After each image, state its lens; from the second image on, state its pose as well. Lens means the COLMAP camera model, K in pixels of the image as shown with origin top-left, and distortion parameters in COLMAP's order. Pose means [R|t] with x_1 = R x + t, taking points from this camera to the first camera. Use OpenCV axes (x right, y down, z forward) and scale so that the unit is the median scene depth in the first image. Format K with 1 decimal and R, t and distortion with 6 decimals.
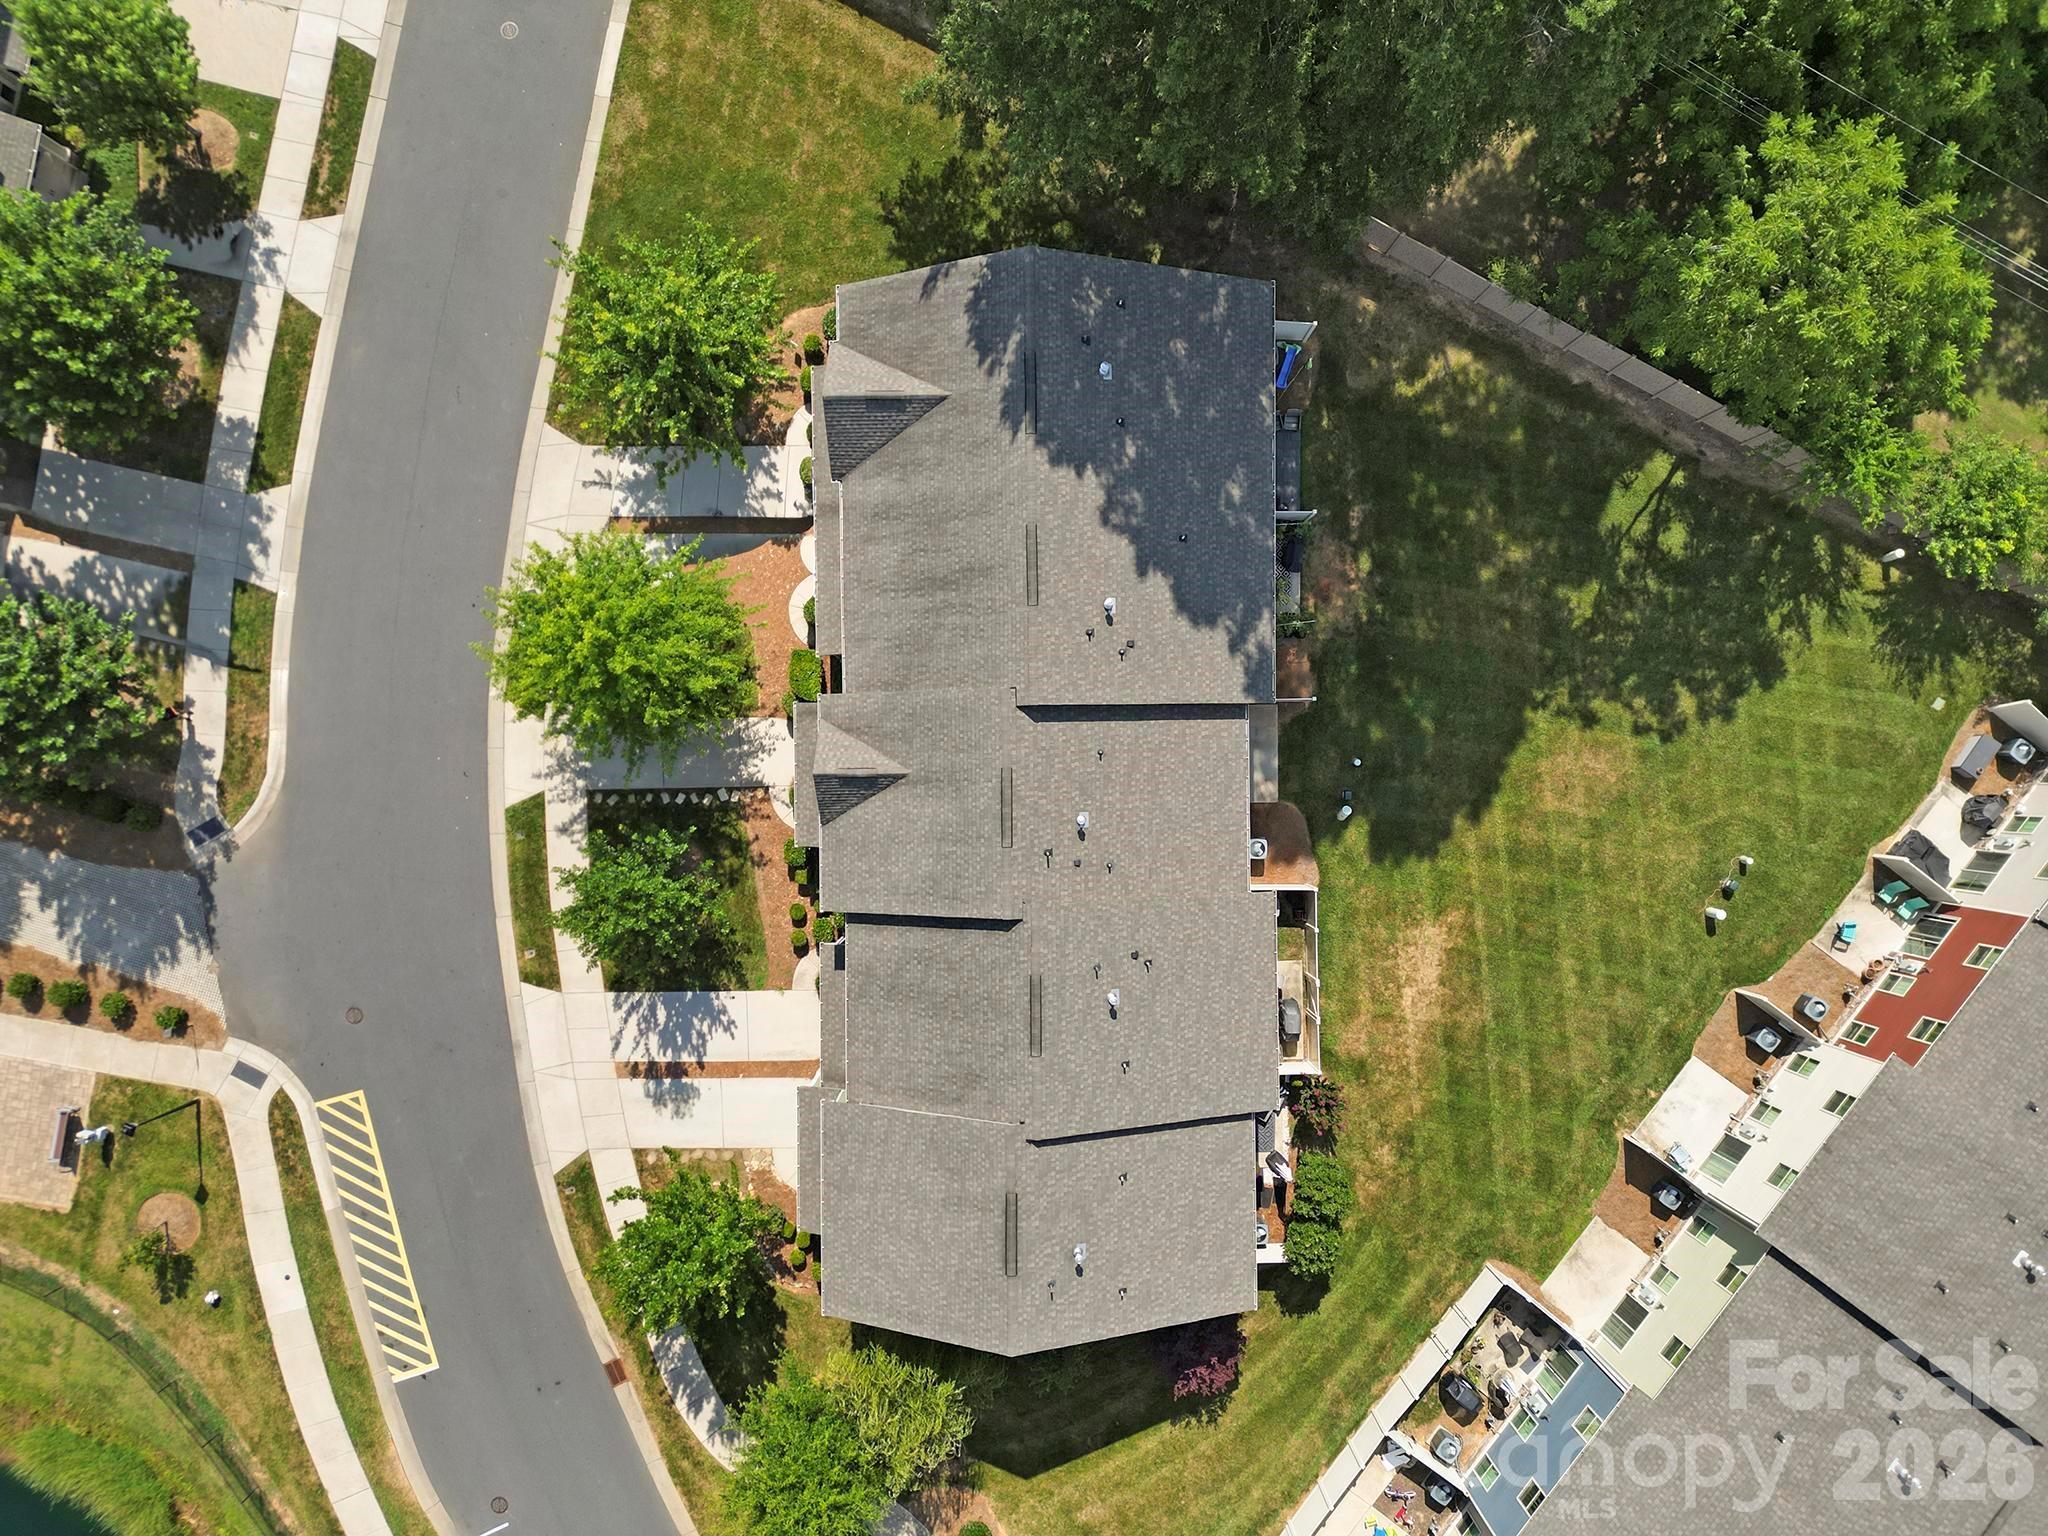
lens RADIAL K [[1414.8, 0, 1020.6], [0, 1414.8, 769.1], [0, 0, 1]] dist [0.029525, -0.005969]
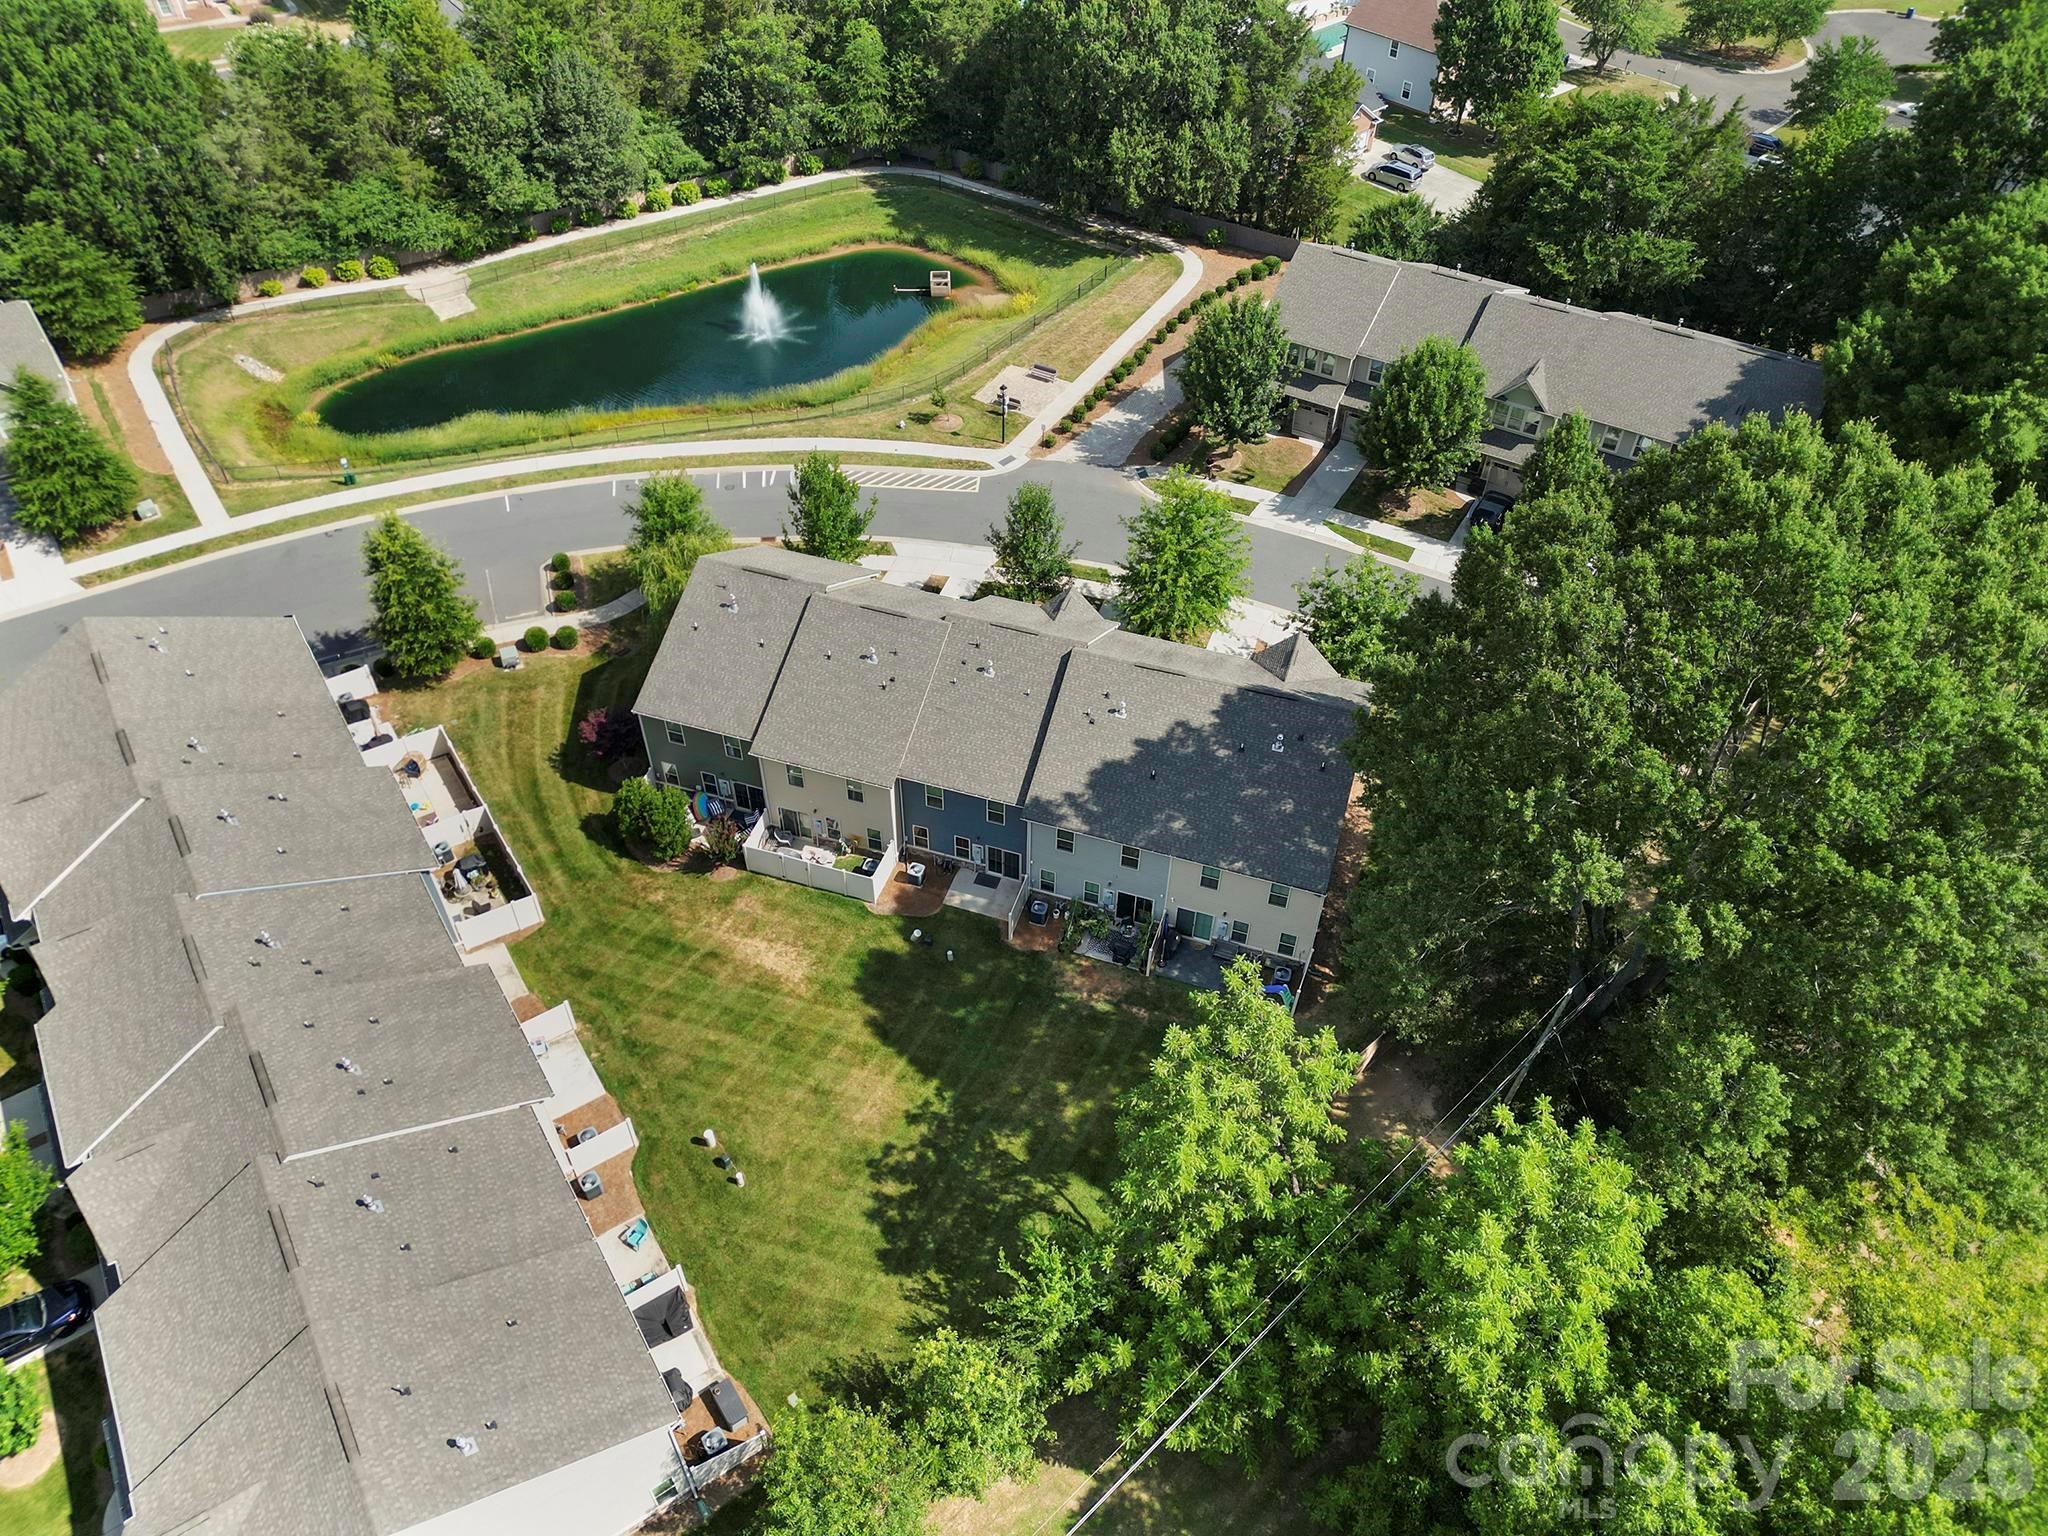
lens RADIAL K [[1414.8, 0, 1017.3], [0, 1414.8, 772.9], [0, 0, 1]] dist [0.029525, -0.005969]
pose [[-0.325998, 0.661825, -0.675065, 0.951138], [-0.945265, -0.238871, 0.222295, -0.298579], [-0.014133, 0.710583, 0.703472, 0.011706]]
